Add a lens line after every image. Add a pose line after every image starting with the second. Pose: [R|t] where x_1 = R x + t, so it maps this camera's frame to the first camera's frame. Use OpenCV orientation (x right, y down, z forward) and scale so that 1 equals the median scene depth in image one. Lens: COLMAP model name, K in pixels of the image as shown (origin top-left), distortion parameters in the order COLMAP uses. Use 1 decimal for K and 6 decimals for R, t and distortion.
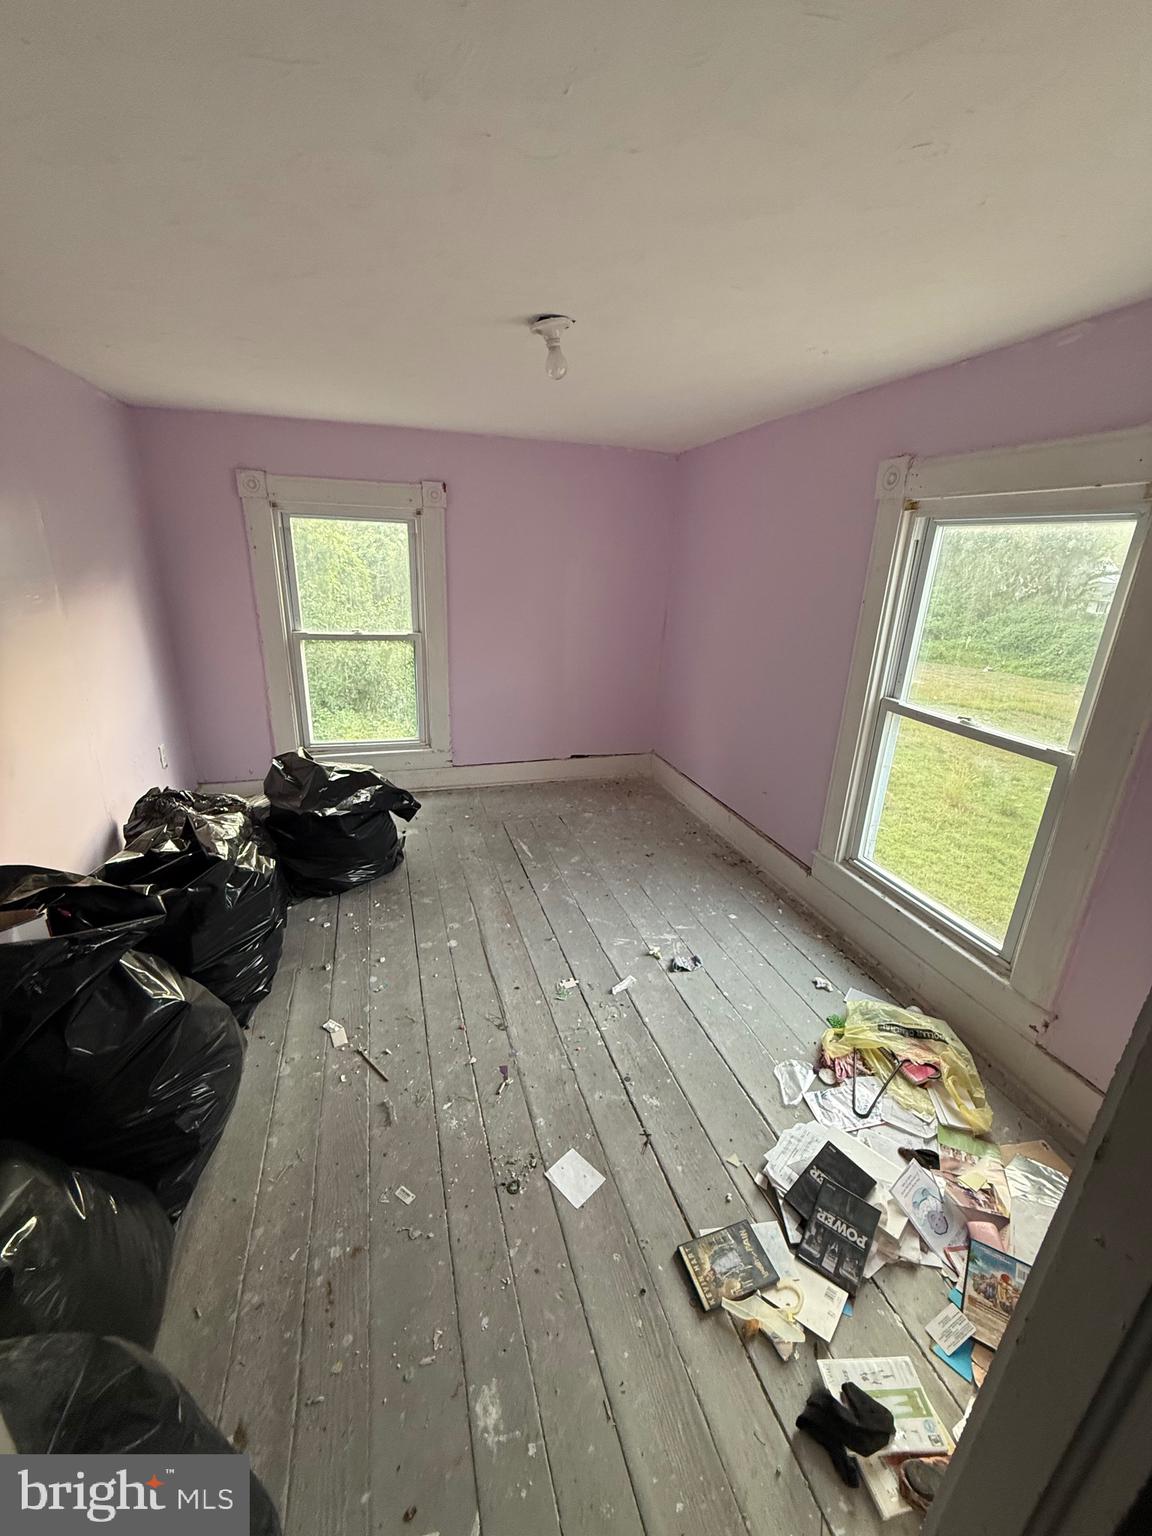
lens RADIAL K [[613.7, 0, 573.2], [0, 613.7, 763.2], [0, 0, 1]] dist [-0.002537, 0.000563]
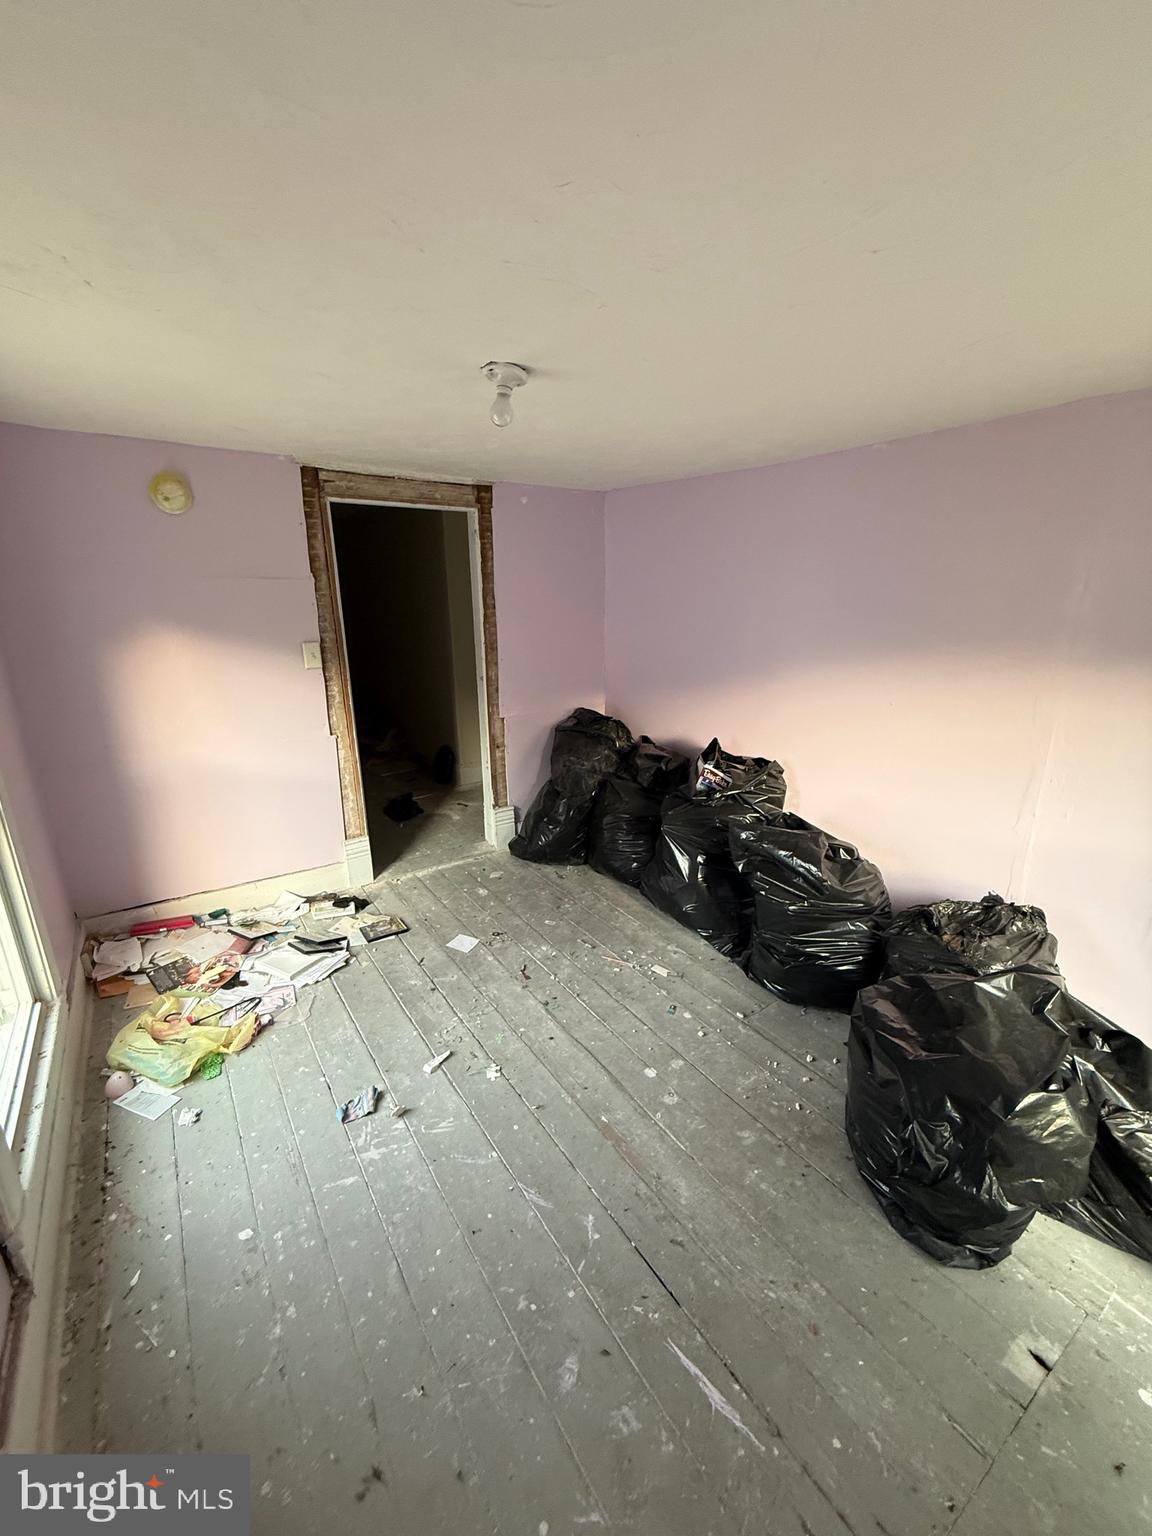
lens RADIAL K [[613.7, 0, 576.1], [0, 613.7, 765.8], [0, 0, 1]] dist [-0.002537, 0.000563]
pose [[-0.953053, 0.059760, -0.296848, 0.125743], [-0.127438, 0.810124, 0.572241, -0.528977], [0.274681, 0.583205, -0.764475, 1.438298]]
